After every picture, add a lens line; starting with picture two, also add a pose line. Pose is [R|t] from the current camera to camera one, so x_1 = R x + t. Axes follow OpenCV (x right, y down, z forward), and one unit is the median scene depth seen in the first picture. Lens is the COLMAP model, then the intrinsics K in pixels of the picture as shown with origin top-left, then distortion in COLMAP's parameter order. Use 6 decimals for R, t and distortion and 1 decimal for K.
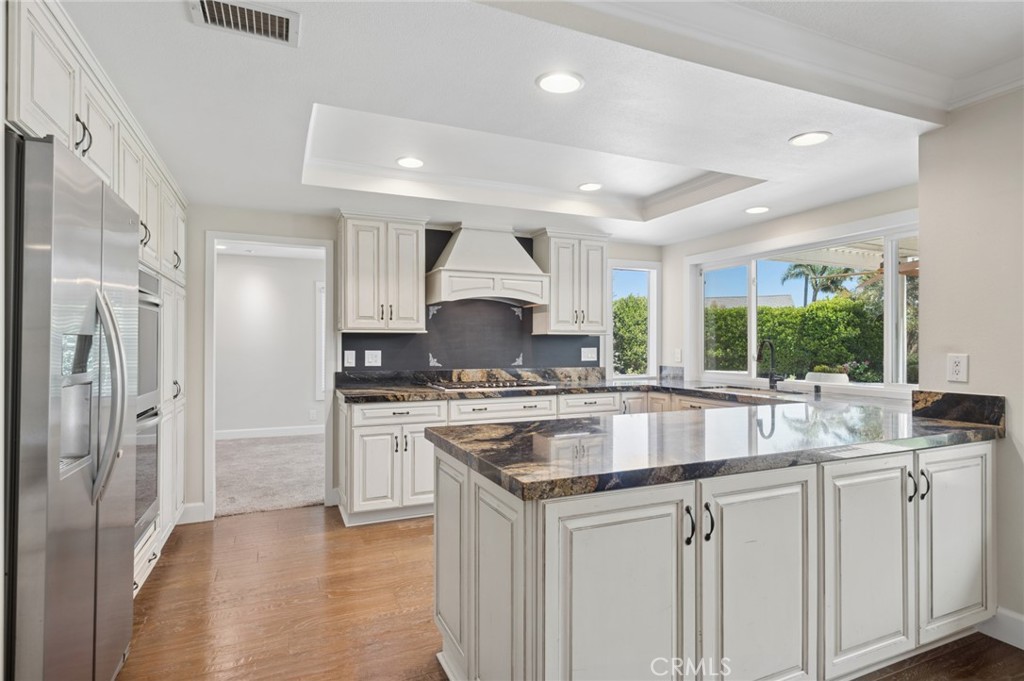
lens RADIAL K [[538.9, 0, 515.9], [0, 538.9, 343.8], [0, 0, 1]] dist [0.006378, 0.000356]
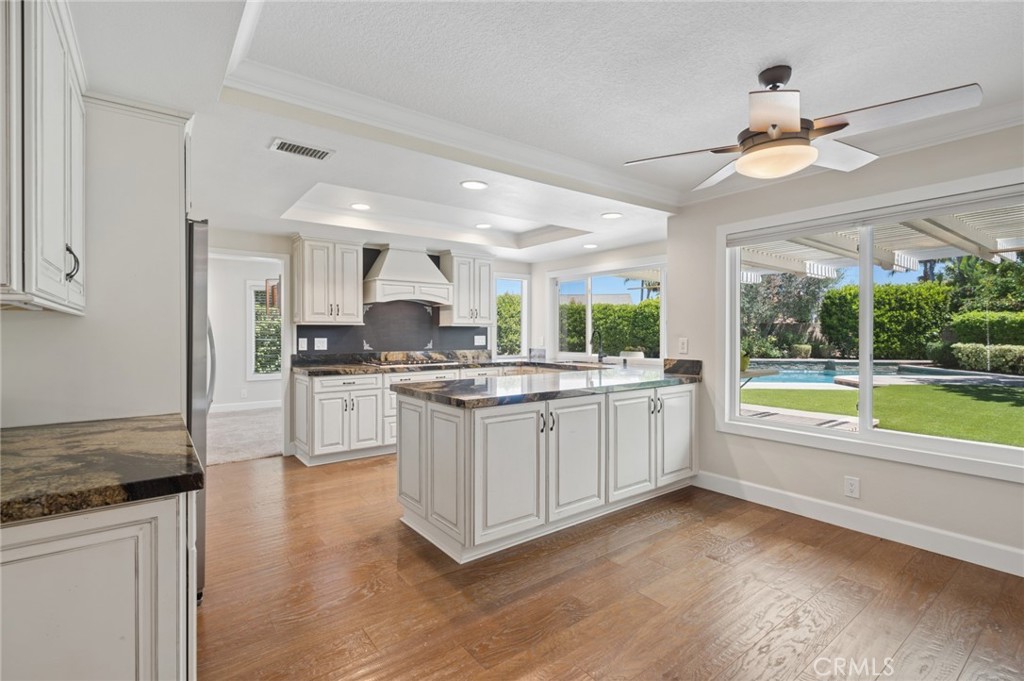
lens RADIAL K [[480.2, 0, 516.0], [0, 480.2, 335.7], [0, 0, 1]] dist [0.010381, -0.000293]
pose [[0.973359, -0.001748, 0.229279, -0.073389], [0.000291, 0.999980, 0.006390, -0.000867], [-0.229286, -0.006153, 0.973340, -0.283799]]
